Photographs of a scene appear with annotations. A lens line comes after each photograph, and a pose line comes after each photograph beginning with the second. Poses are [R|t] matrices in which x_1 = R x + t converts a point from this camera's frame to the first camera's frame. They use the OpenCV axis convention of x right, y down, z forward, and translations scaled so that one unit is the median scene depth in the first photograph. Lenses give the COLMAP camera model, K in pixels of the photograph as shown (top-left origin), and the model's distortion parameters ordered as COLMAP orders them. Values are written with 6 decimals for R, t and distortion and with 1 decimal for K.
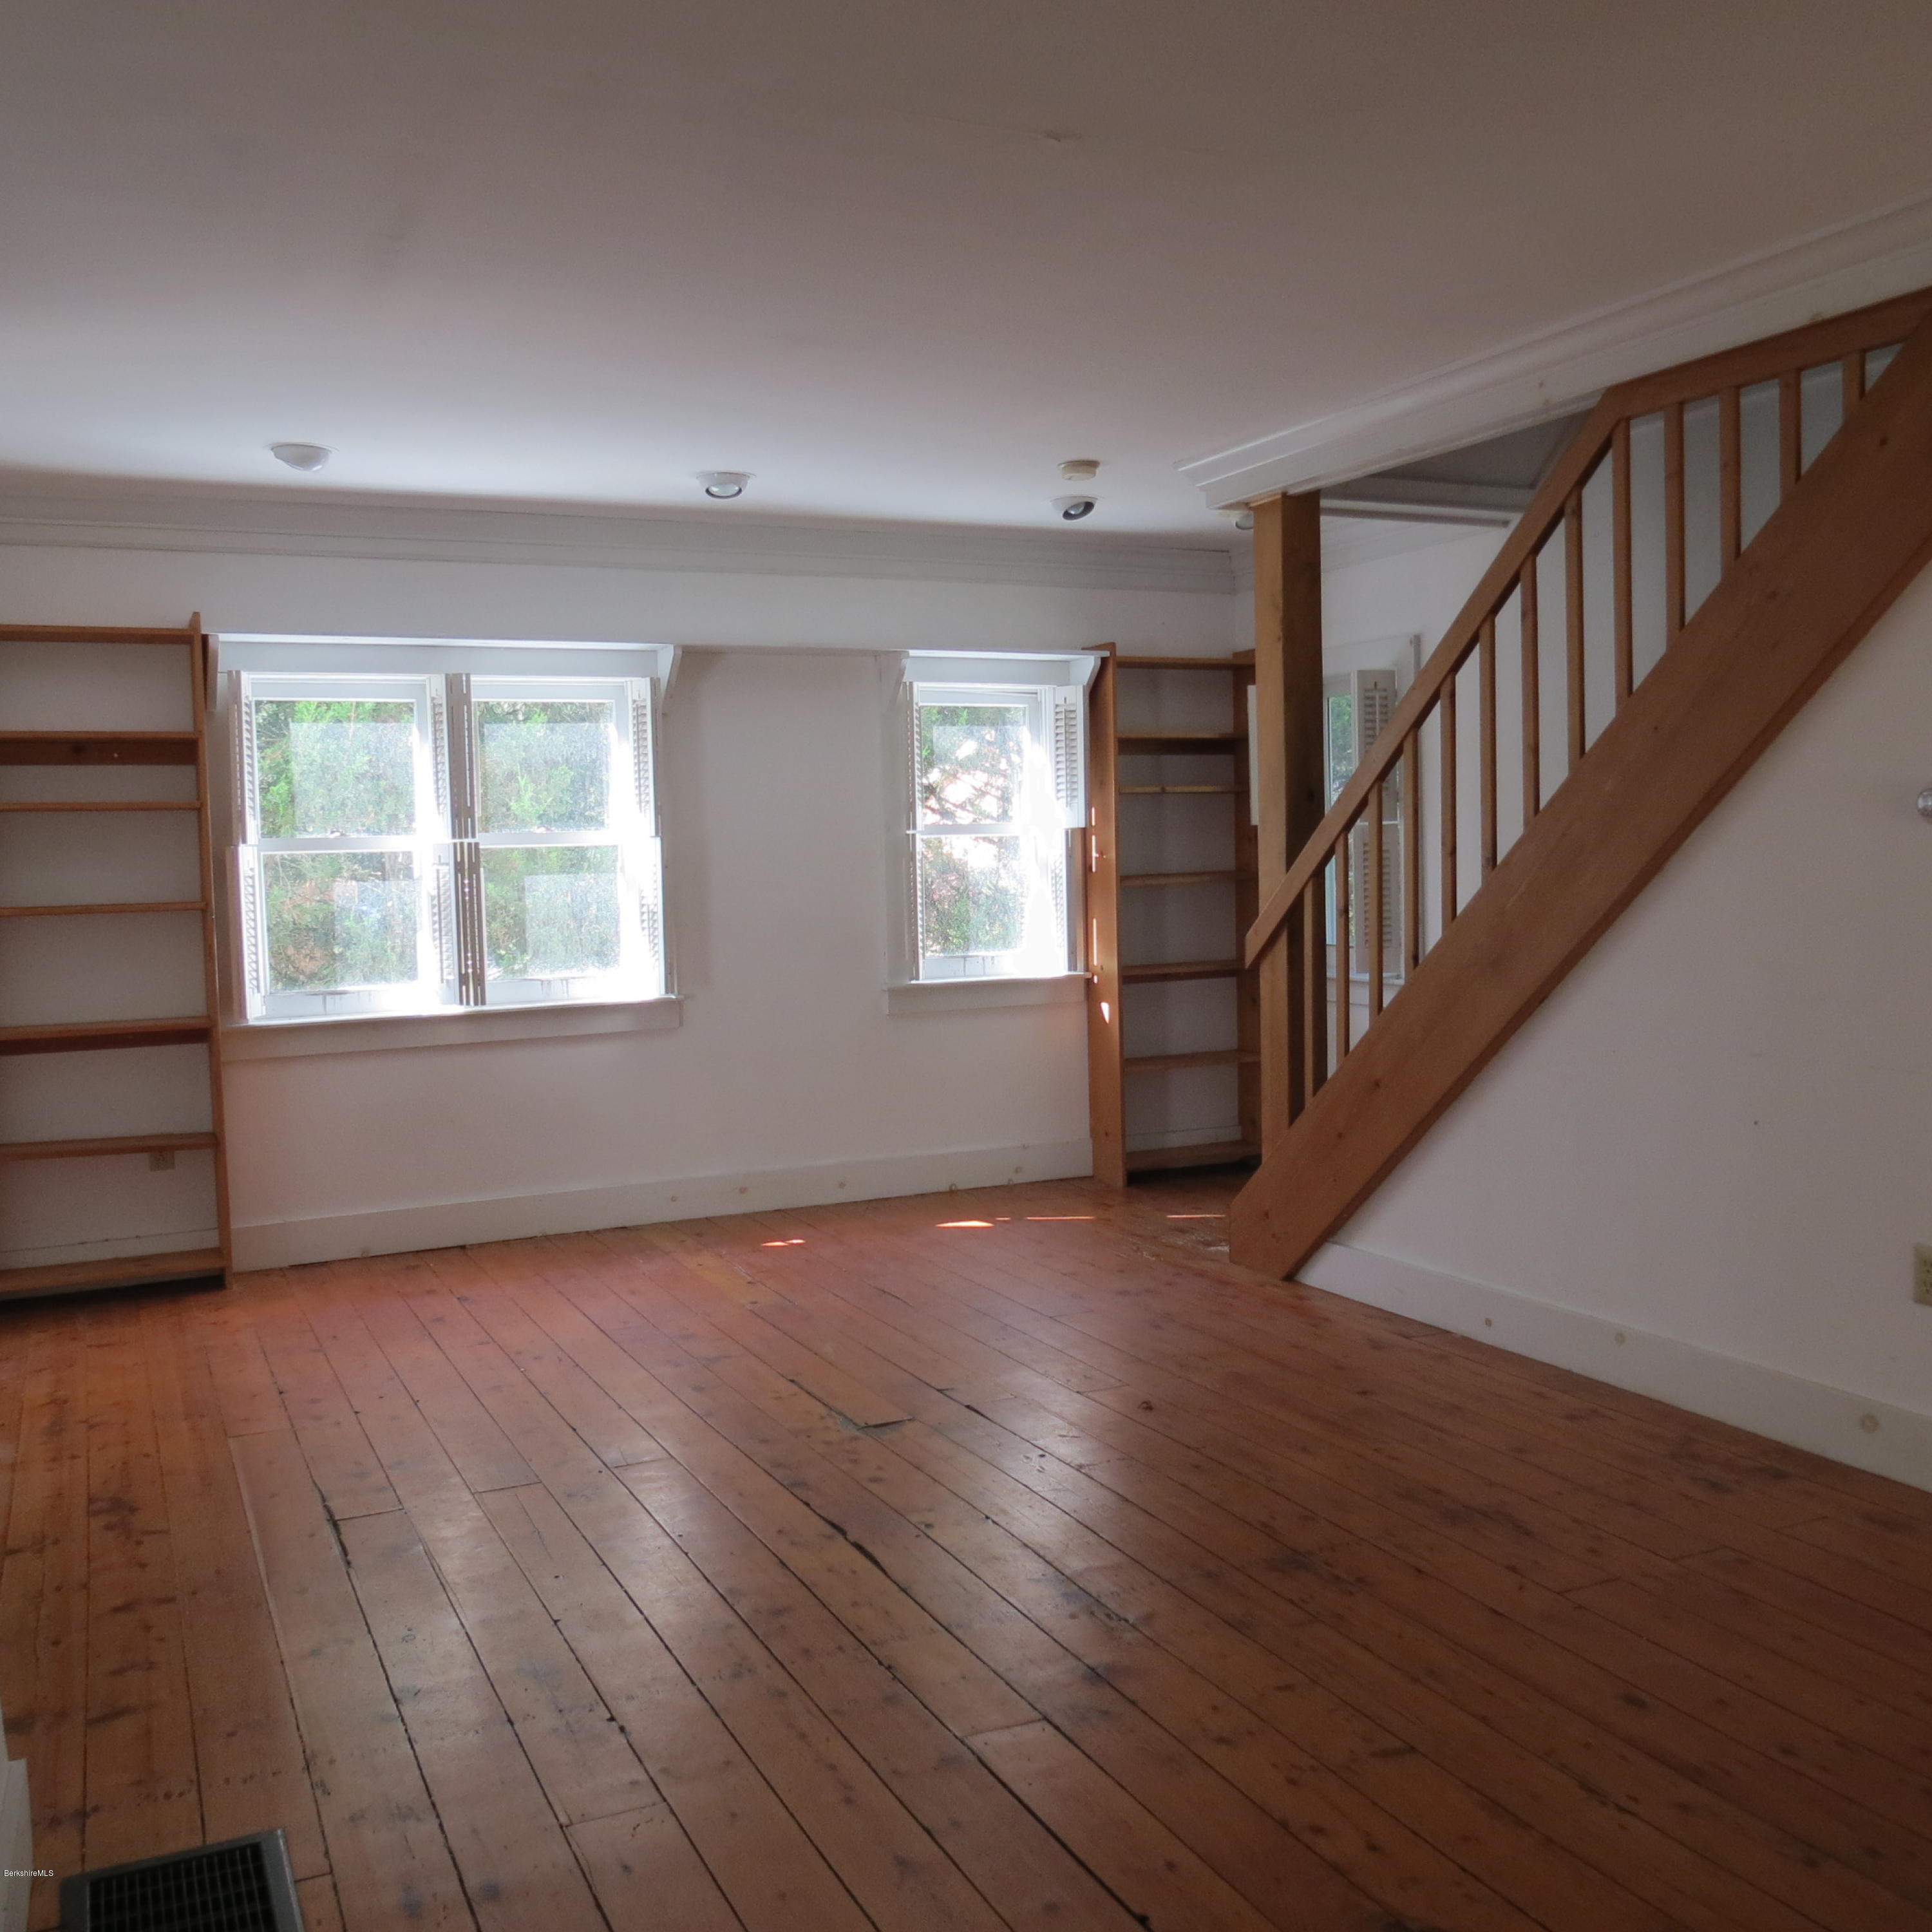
lens RADIAL K [[1798.8, 0, 964.4], [0, 1798.8, 966.0], [0, 0, 1]] dist [0.016191, 0.000000]
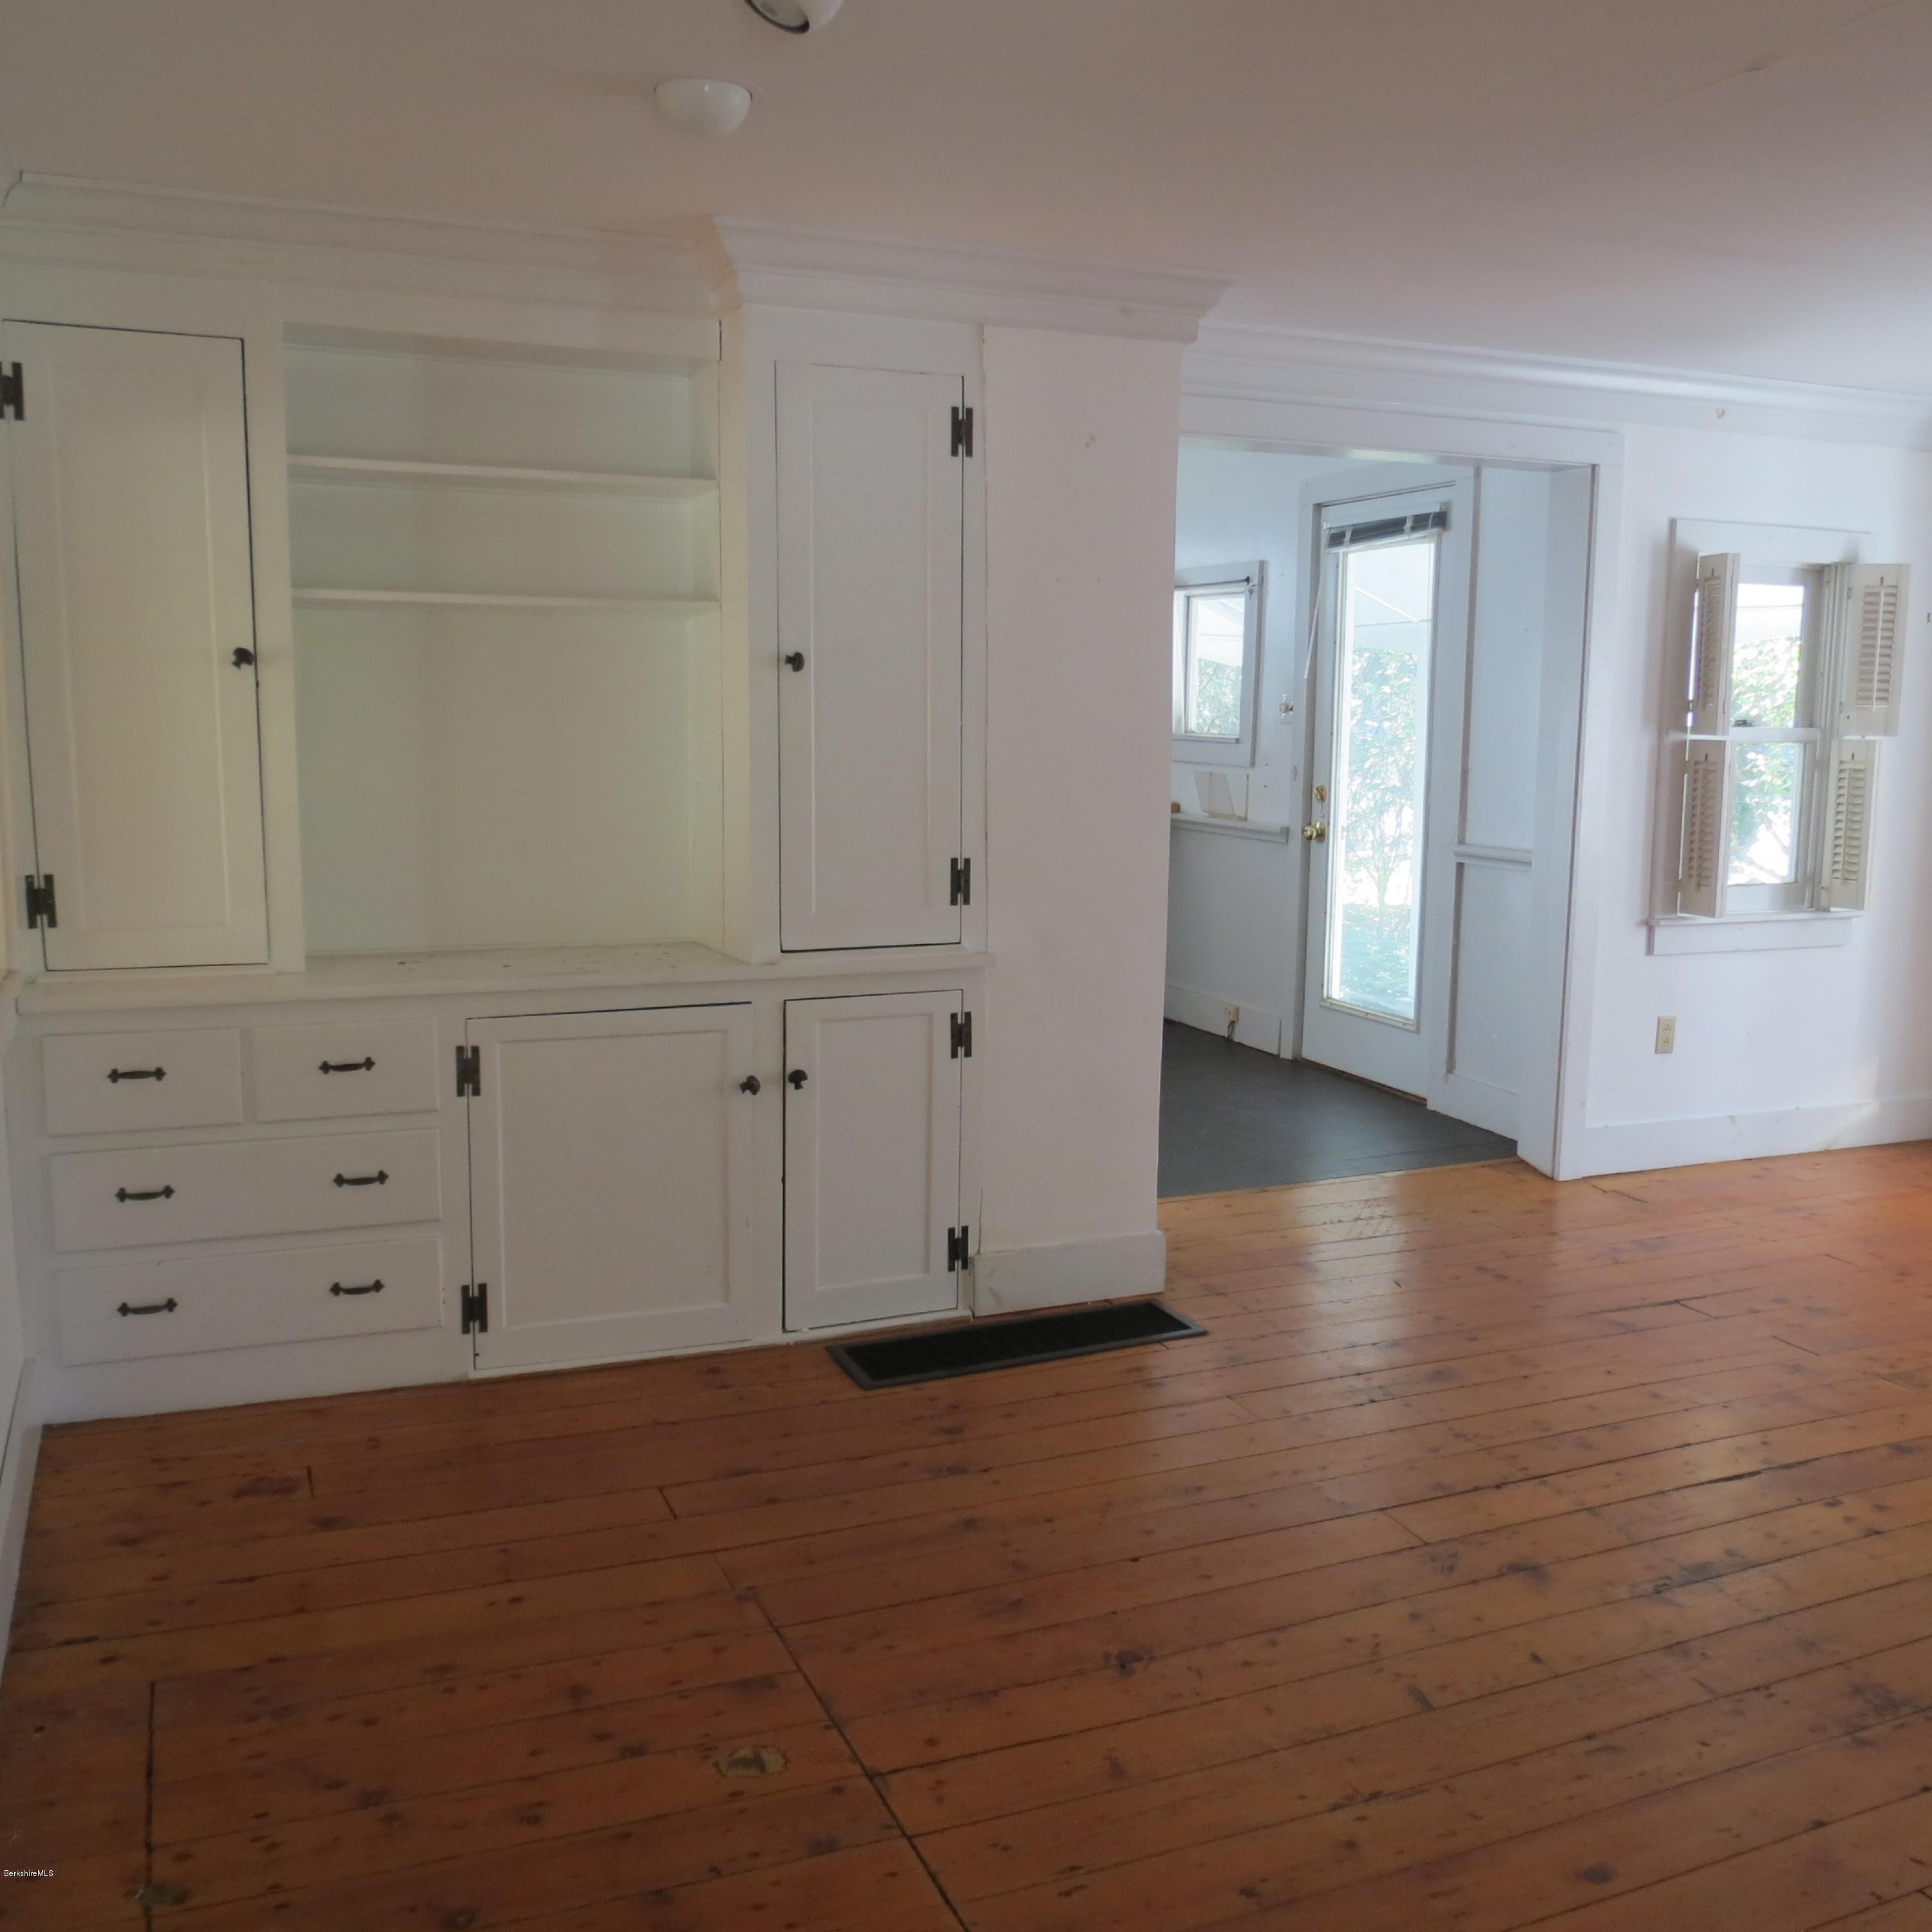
lens RADIAL K [[1798.8, 0, 964.6], [0, 1798.8, 967.1], [0, 0, 1]] dist [0.016191, 0.000000]
pose [[-0.048862, 0.150140, -0.987457, 1.164319], [-0.074243, 0.985356, 0.153495, -0.093905], [0.996042, 0.080812, -0.036999, 0.749968]]
